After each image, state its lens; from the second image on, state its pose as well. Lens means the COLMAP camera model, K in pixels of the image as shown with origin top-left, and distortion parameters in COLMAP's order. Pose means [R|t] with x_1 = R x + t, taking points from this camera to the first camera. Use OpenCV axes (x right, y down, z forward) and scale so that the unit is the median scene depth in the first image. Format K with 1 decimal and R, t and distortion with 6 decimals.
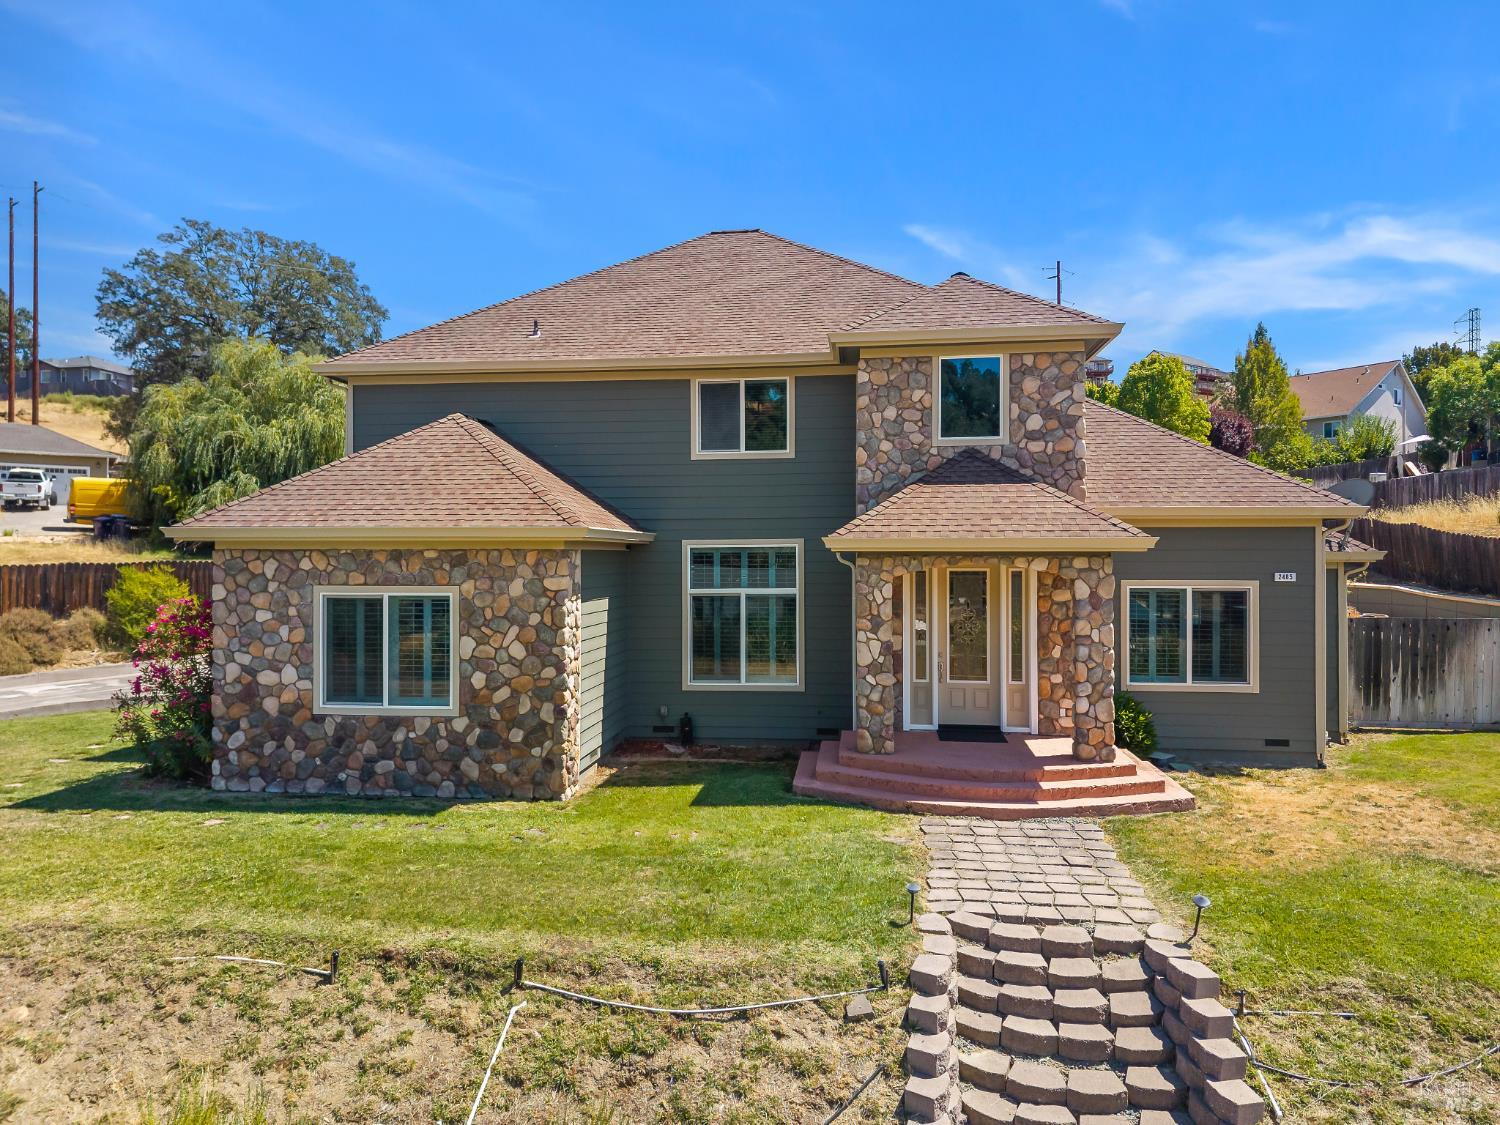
lens RADIAL K [[1003.1, 0, 749.0], [0, 1003.1, 569.7], [0, 0, 1]] dist [0.042767, -0.046395]
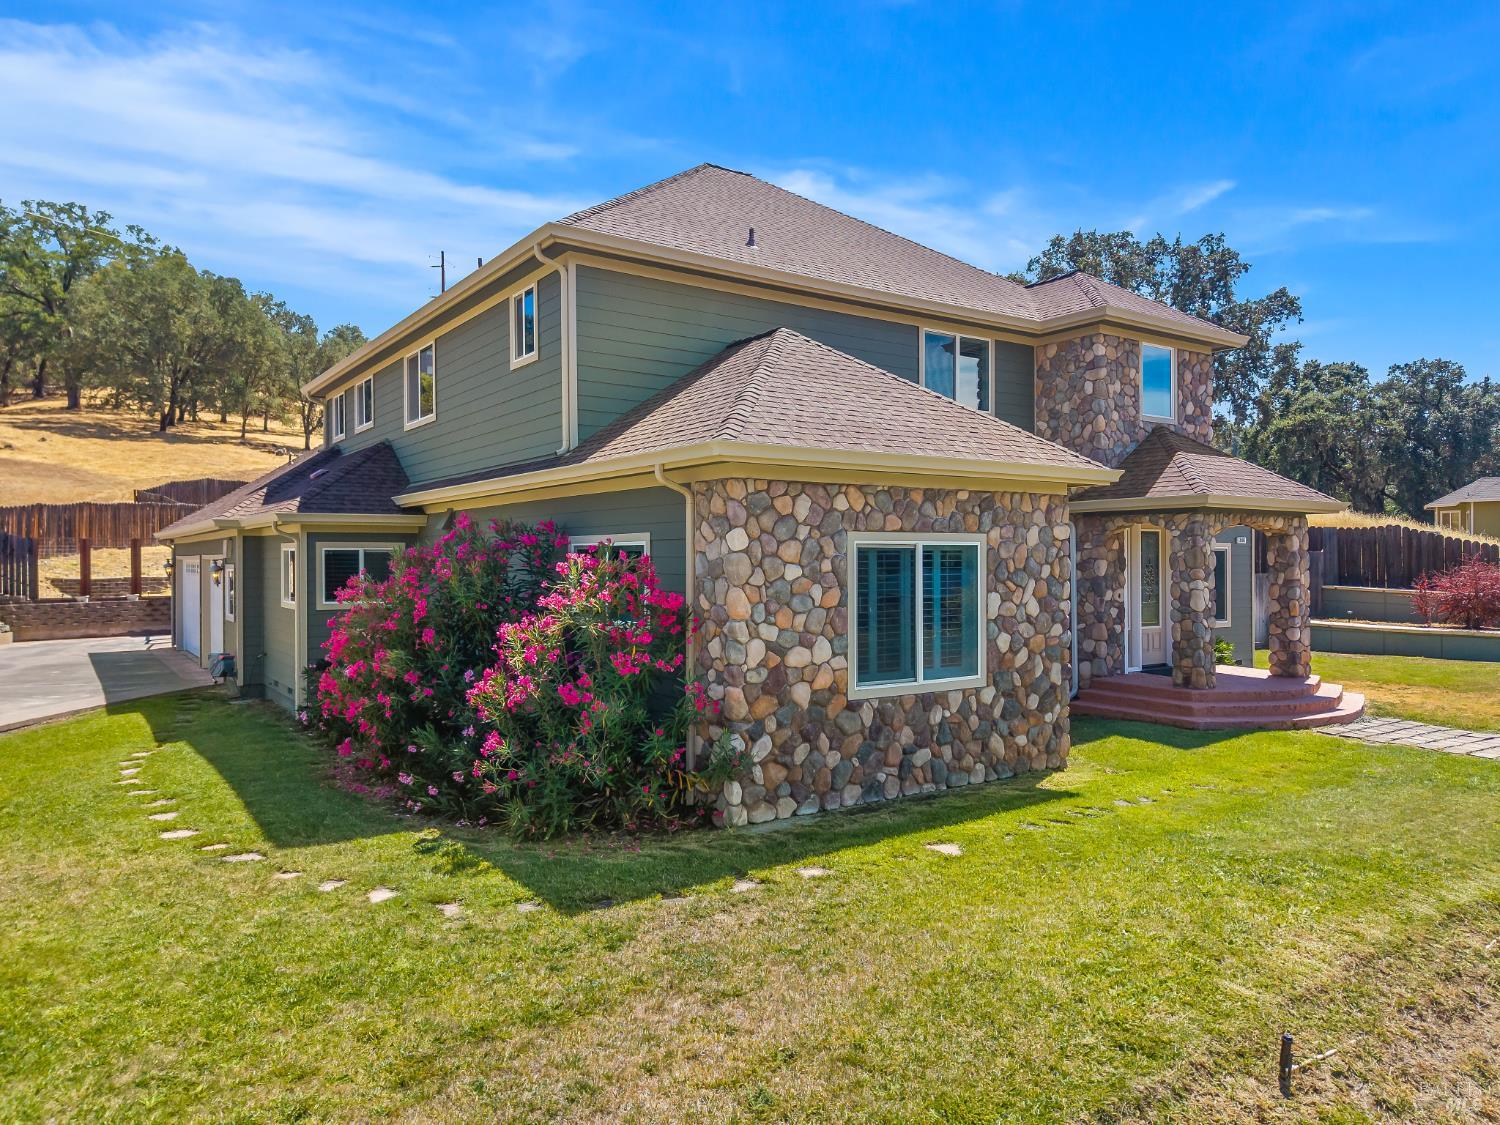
lens RADIAL K [[1003.1, 0, 751.1], [0, 1003.1, 566.6], [0, 0, 1]] dist [0.042767, -0.046395]
pose [[0.746156, -0.006760, 0.665737, -0.982033], [0.008676, 0.999962, 0.000429, 0.040997], [-0.665715, 0.005455, 0.746186, 0.483681]]
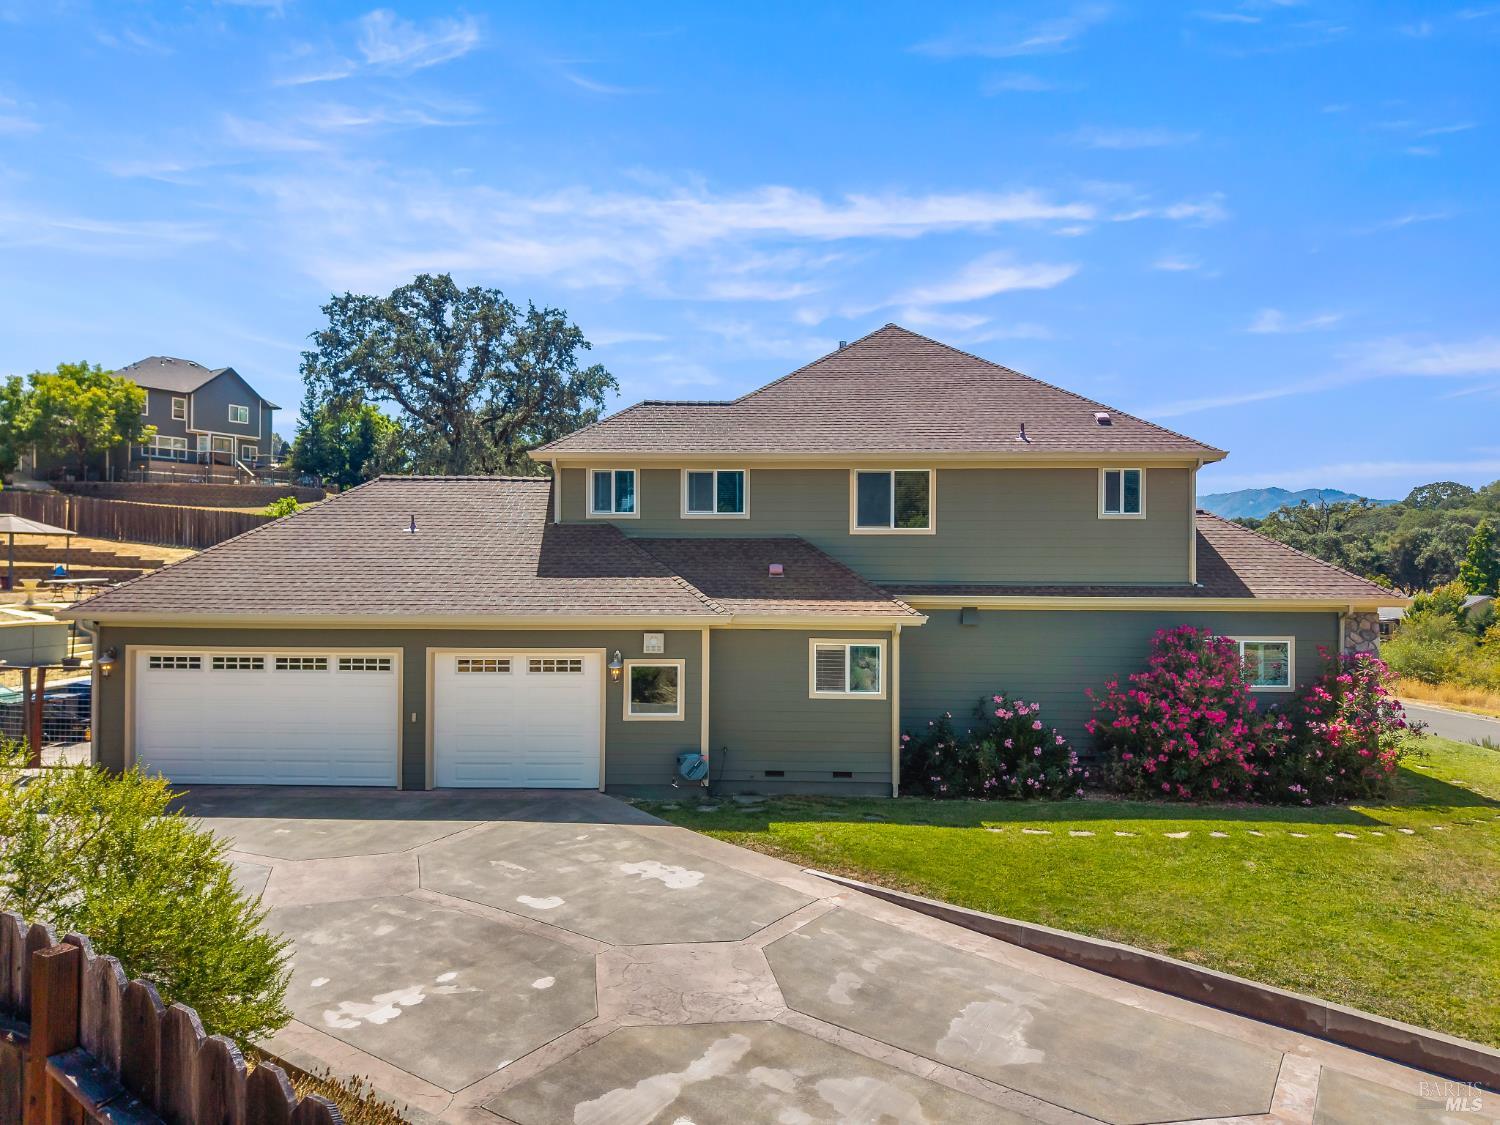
lens RADIAL K [[1003.1, 0, 748.9], [0, 1003.1, 563.4], [0, 0, 1]] dist [0.042767, -0.046395]
pose [[-0.110643, -0.002018, 0.993858, -1.903798], [0.002574, 0.999994, 0.002317, -0.097989], [-0.993857, 0.002814, -0.110637, 2.084206]]
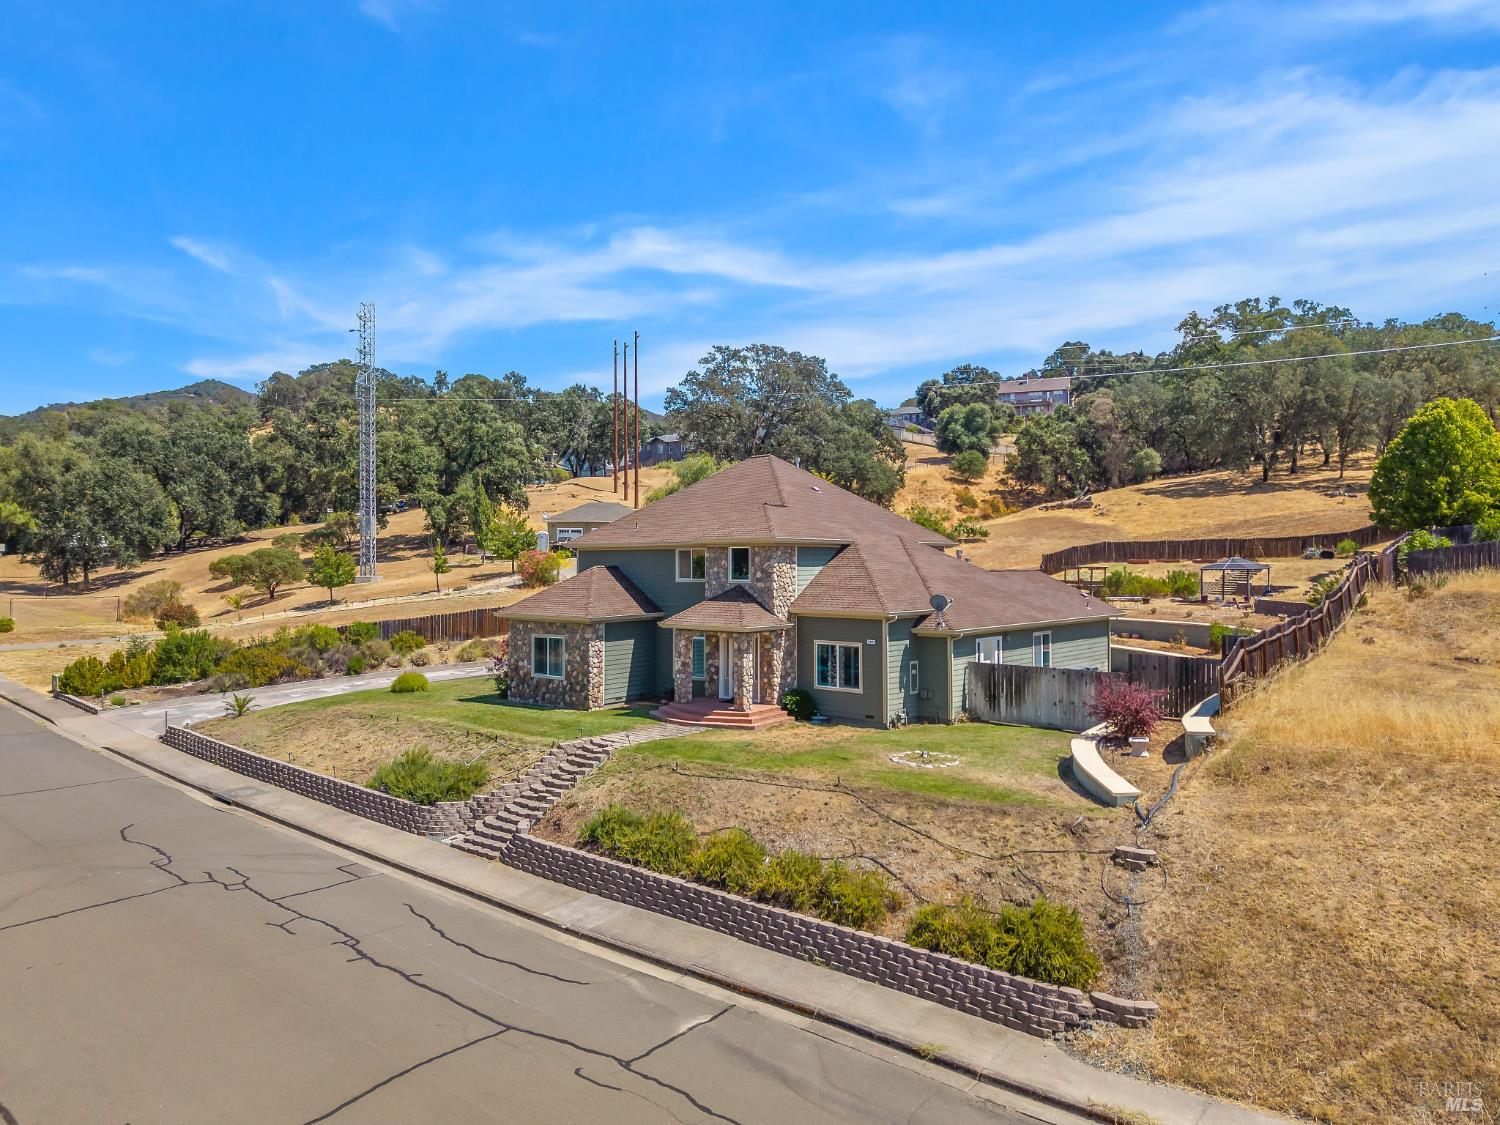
lens RADIAL K [[1003.1, 0, 748.7], [0, 1003.1, 555.0], [0, 0, 1]] dist [0.042767, -0.046395]
pose [[0.838301, -0.006899, -0.545163, 1.704288], [-0.001527, 0.999886, -0.015003, -0.169343], [0.545205, 0.013410, 0.838196, -1.123215]]
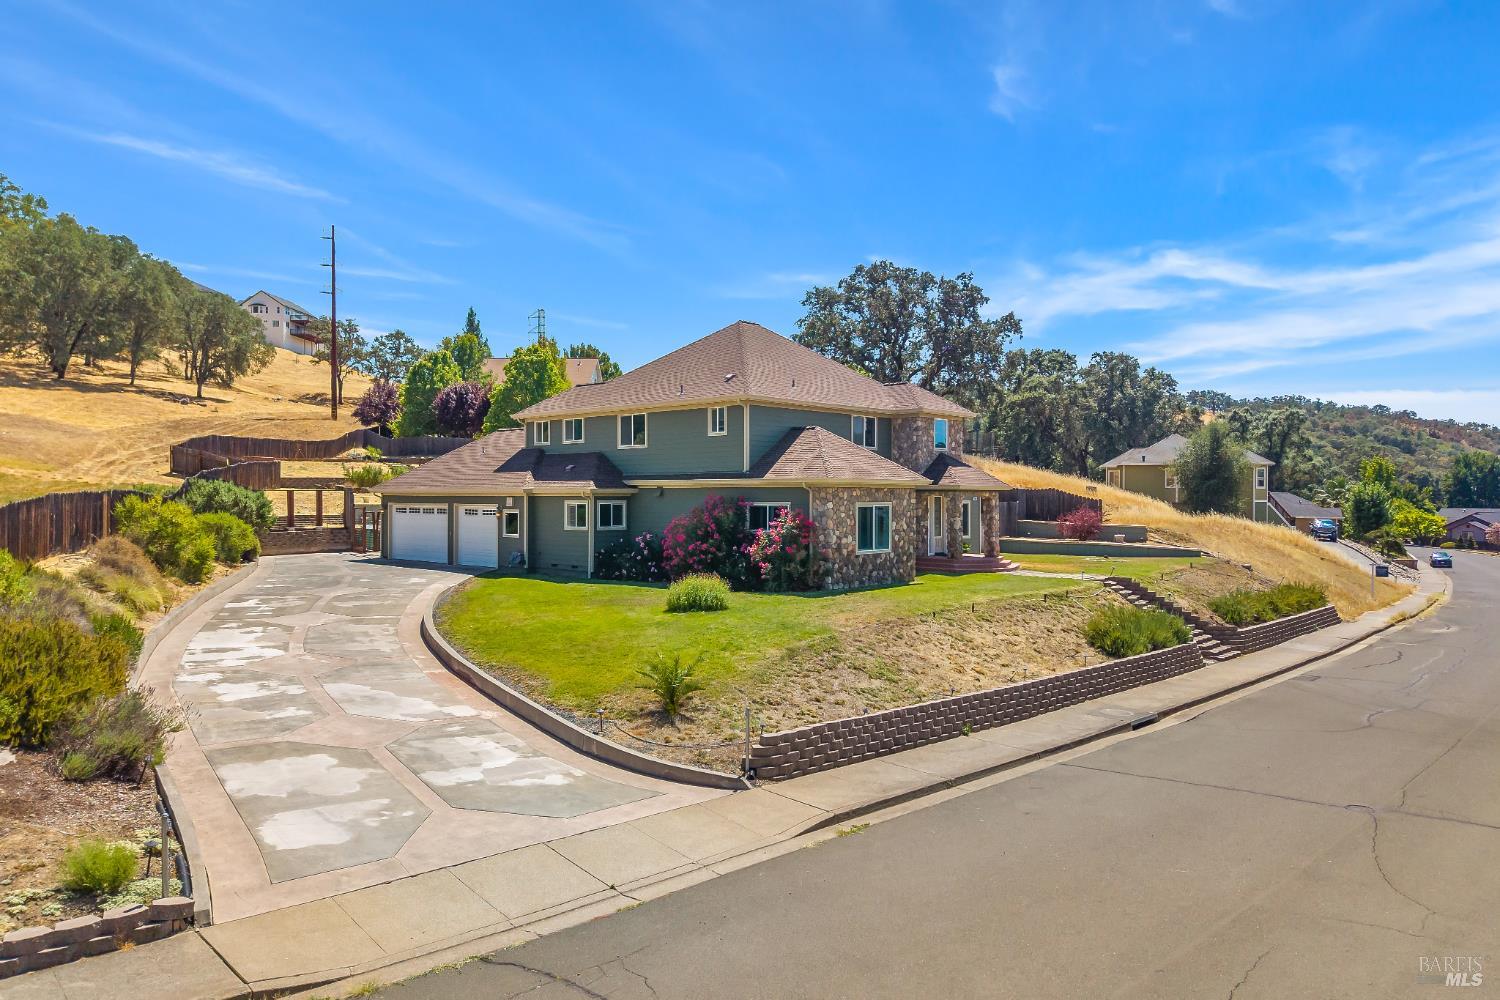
lens RADIAL K [[1016.5, 0, 752.8], [0, 1016.5, 501.6], [0, 0, 1]] dist [0.038972, -0.026238]
pose [[0.582107, -0.003353, 0.813105, -2.562540], [0.005013, 0.999987, 0.000535, 0.011260], [-0.813097, 0.003764, 0.582116, -0.227238]]
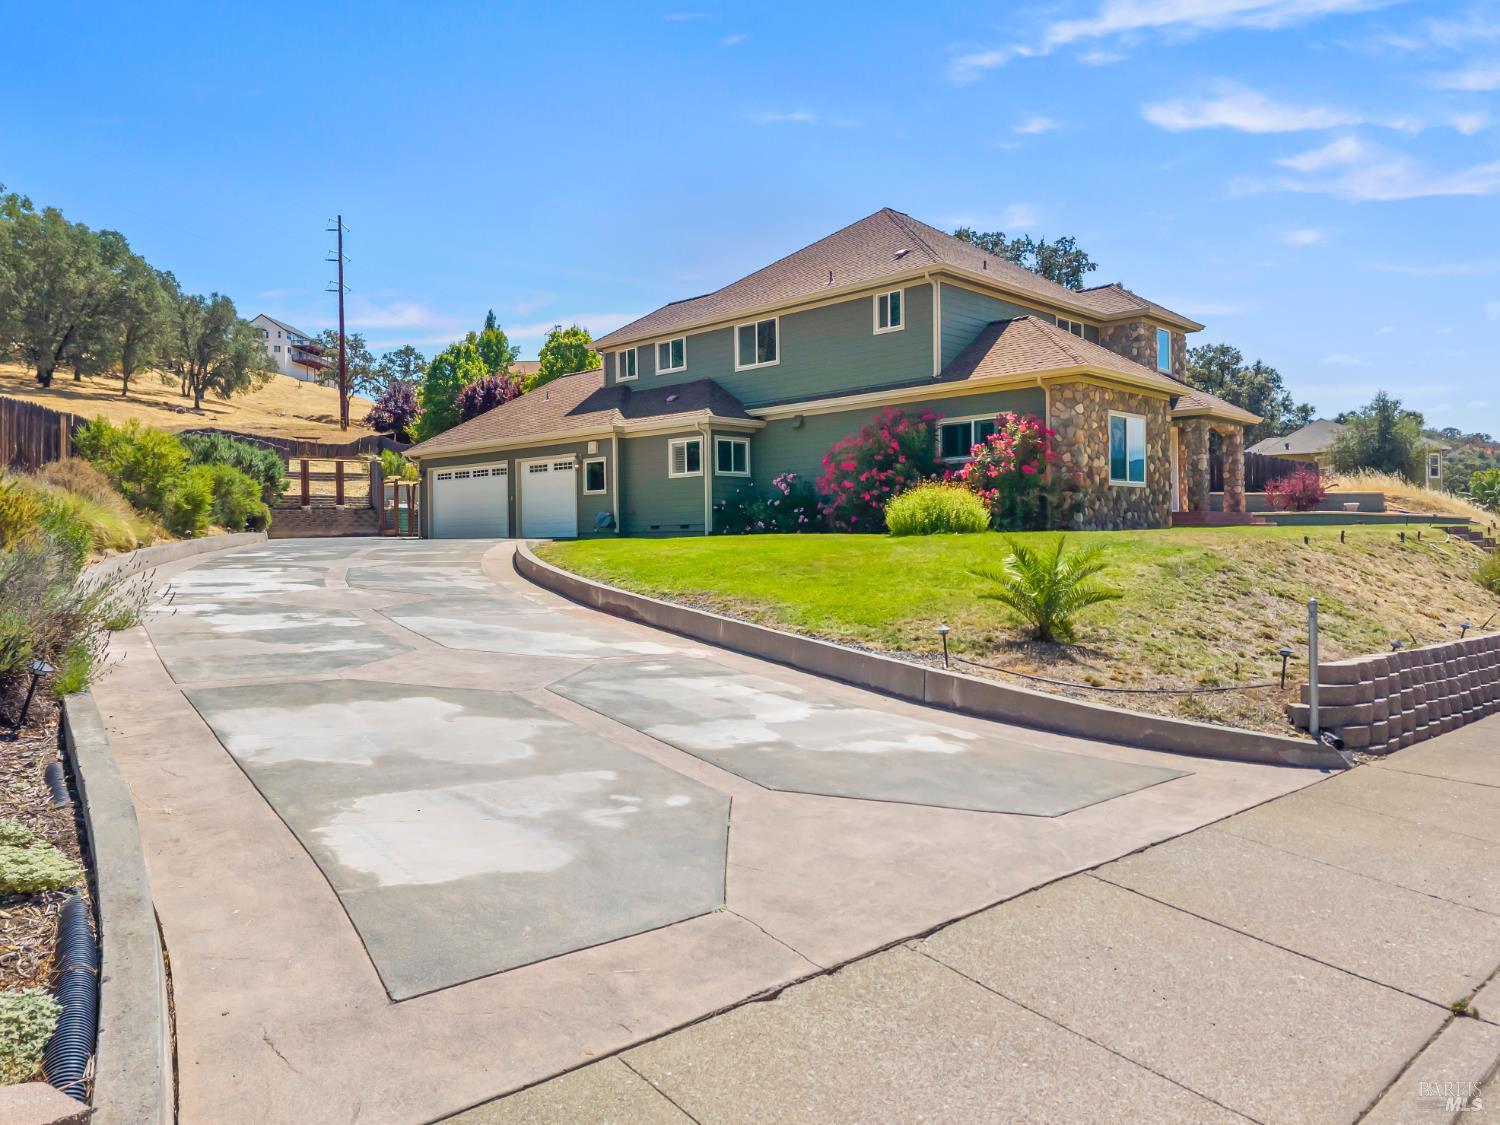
lens RADIAL K [[1058.7, 0, 723.6], [0, 1058.7, 547.1], [0, 0, 1]] dist [0.037181, -0.027281]
pose [[0.613805, -0.011832, 0.789369, -2.233466], [0.019237, 0.999815, 0.000028, 0.233960], [-0.789224, 0.015168, 0.613919, 0.412143]]
